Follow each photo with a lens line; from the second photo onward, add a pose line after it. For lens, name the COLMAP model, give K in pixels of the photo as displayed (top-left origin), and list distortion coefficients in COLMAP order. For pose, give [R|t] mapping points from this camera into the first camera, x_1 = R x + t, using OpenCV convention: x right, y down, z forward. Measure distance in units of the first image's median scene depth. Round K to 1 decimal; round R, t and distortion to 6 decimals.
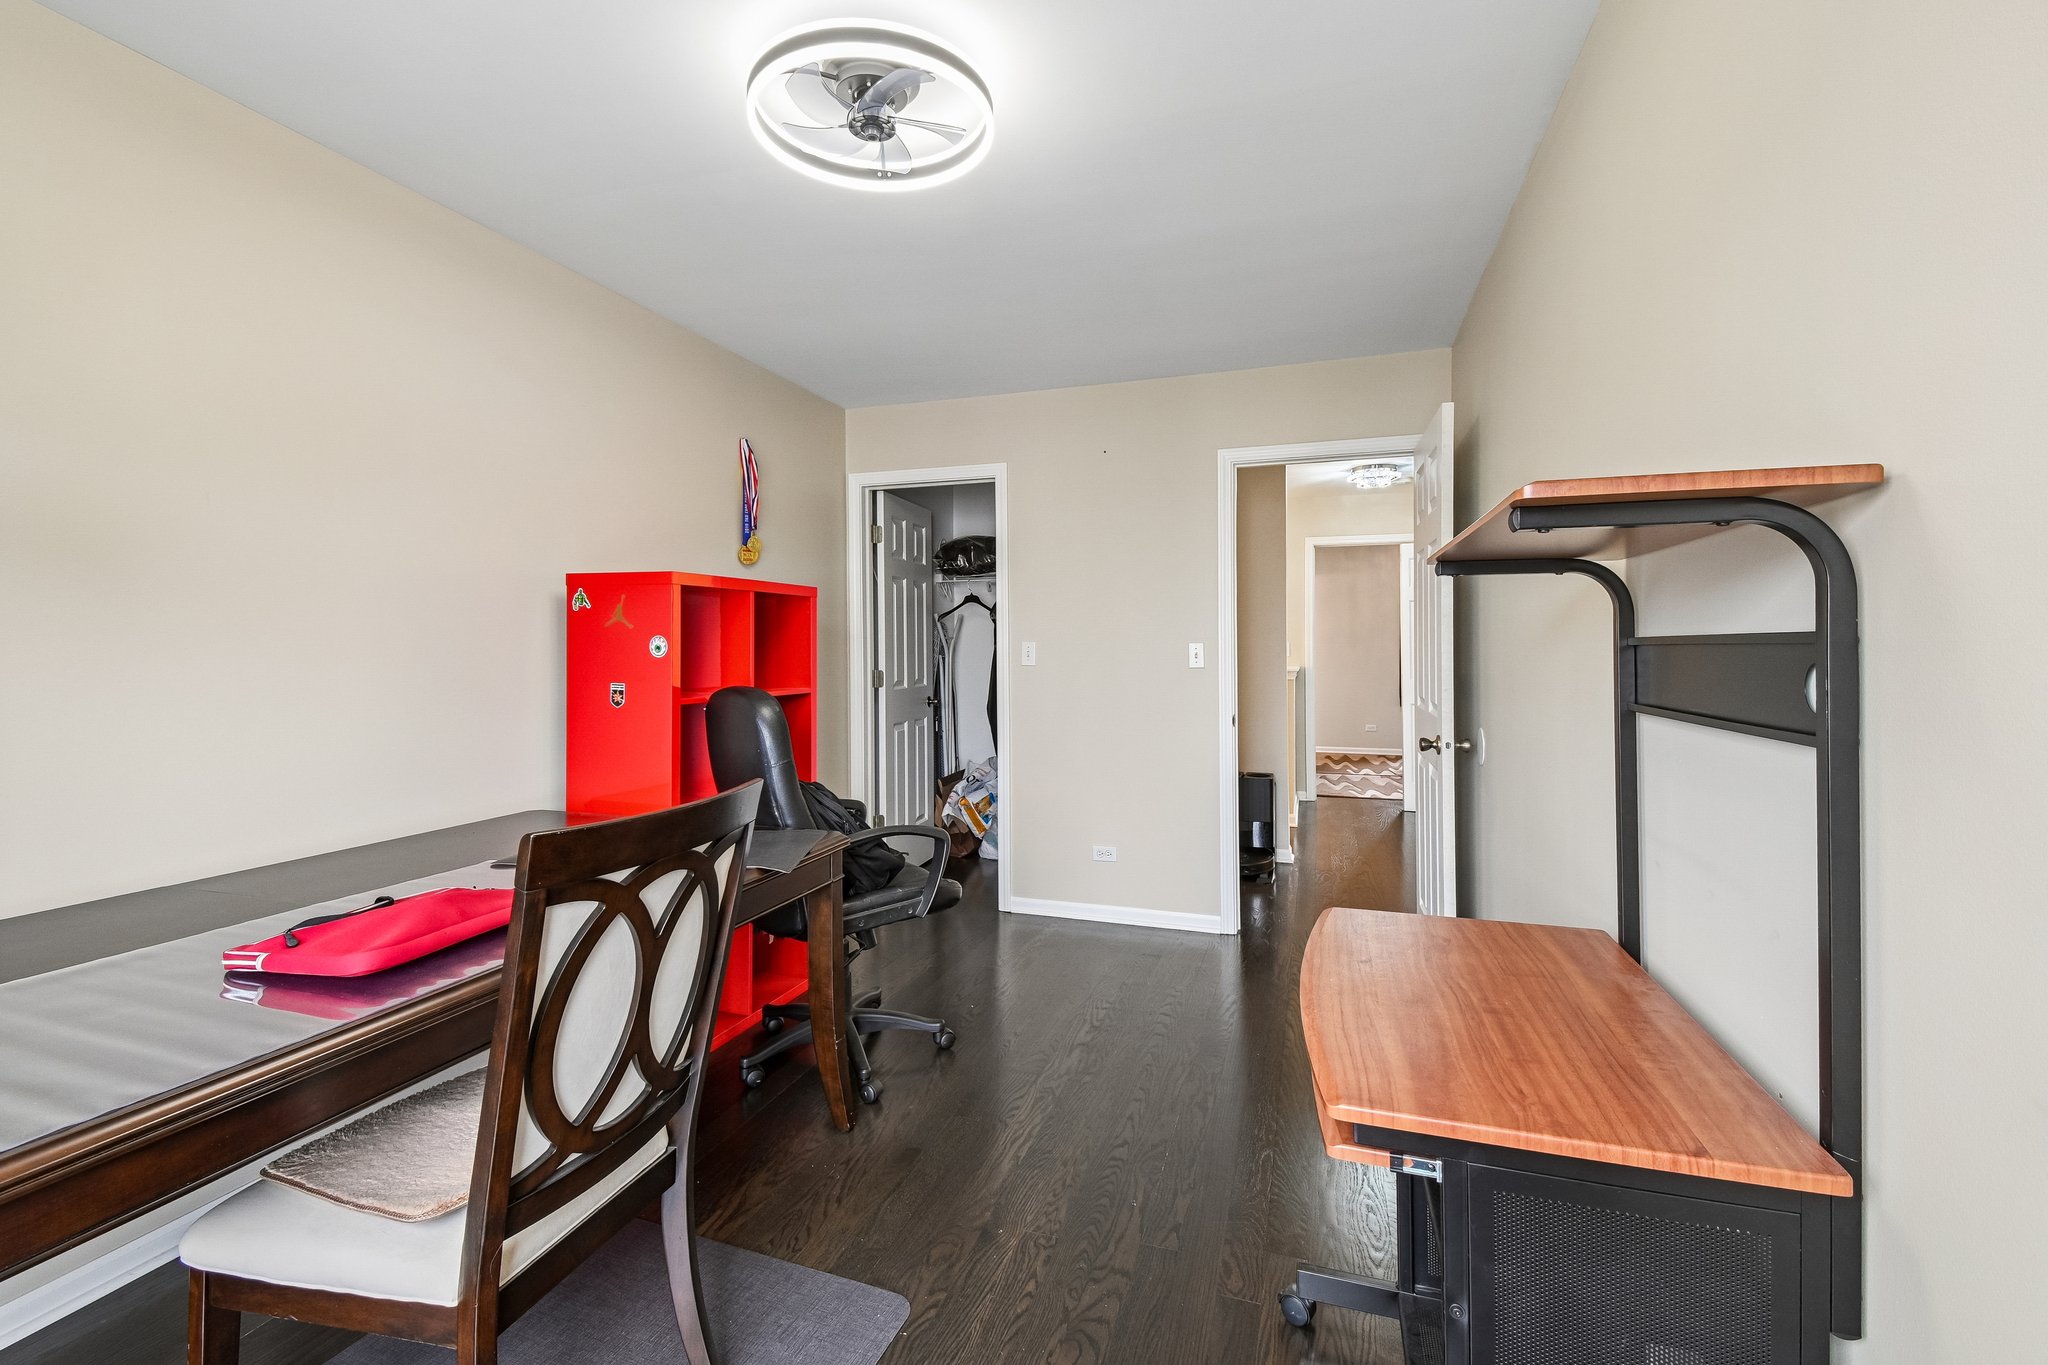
lens RADIAL K [[898.3, 0, 1018.0], [0, 898.3, 664.1], [0, 0, 1]] dist [0.029643, -0.000601]
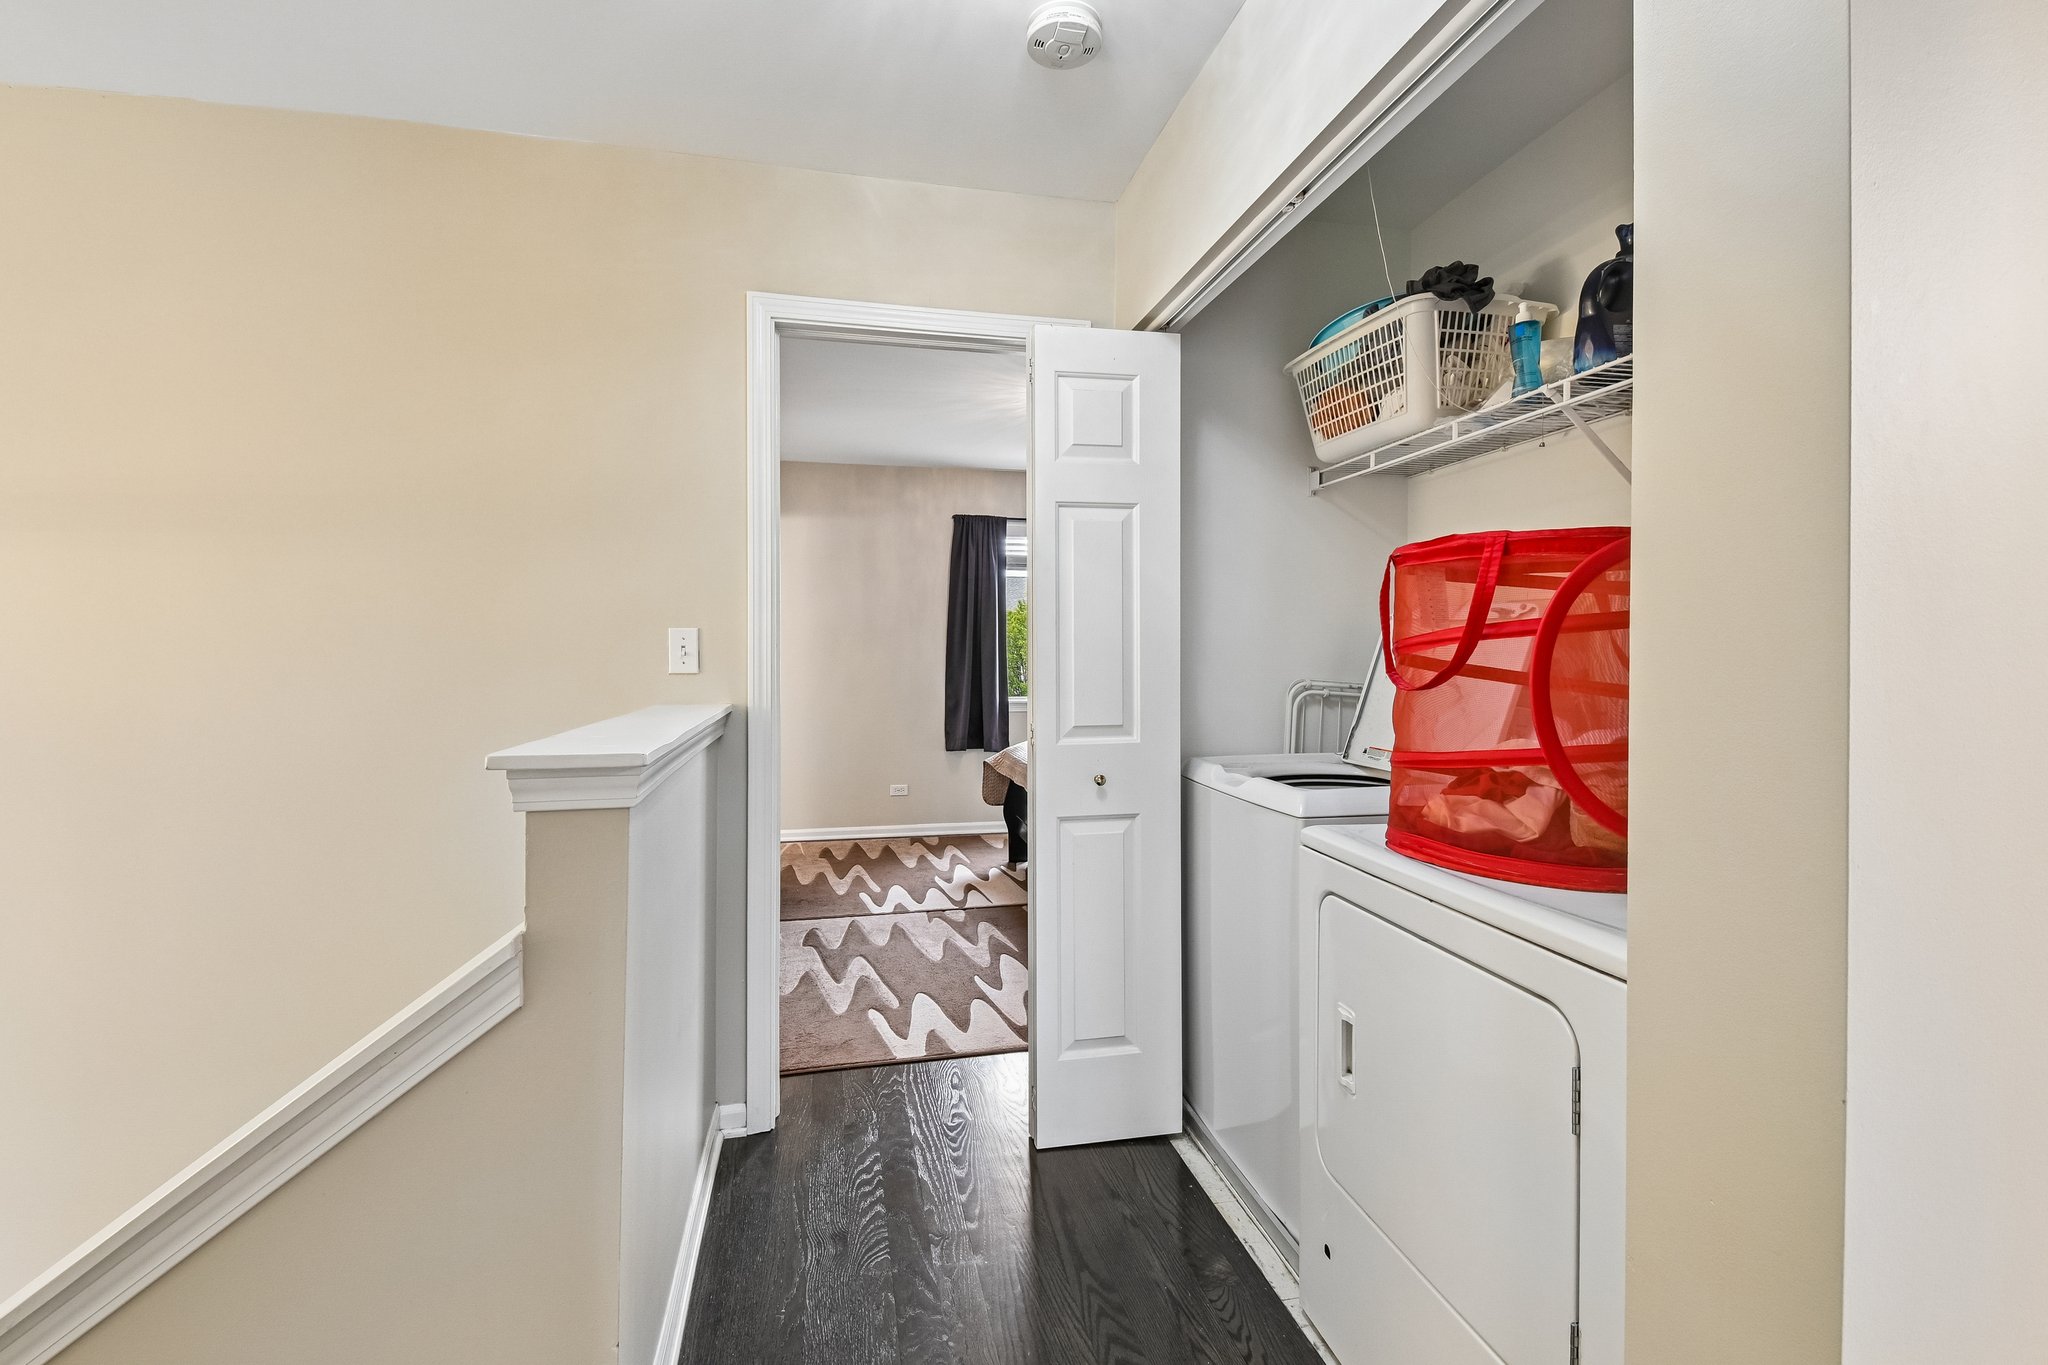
lens RADIAL K [[898.3, 0, 1015.7], [0, 898.3, 666.5], [0, 0, 1]] dist [0.029643, -0.000601]
pose [[0.862988, 0.005112, 0.505198, 0.190170], [-0.002304, 0.999978, -0.006183, -0.006778], [-0.505219, 0.004172, 0.862981, 0.536943]]
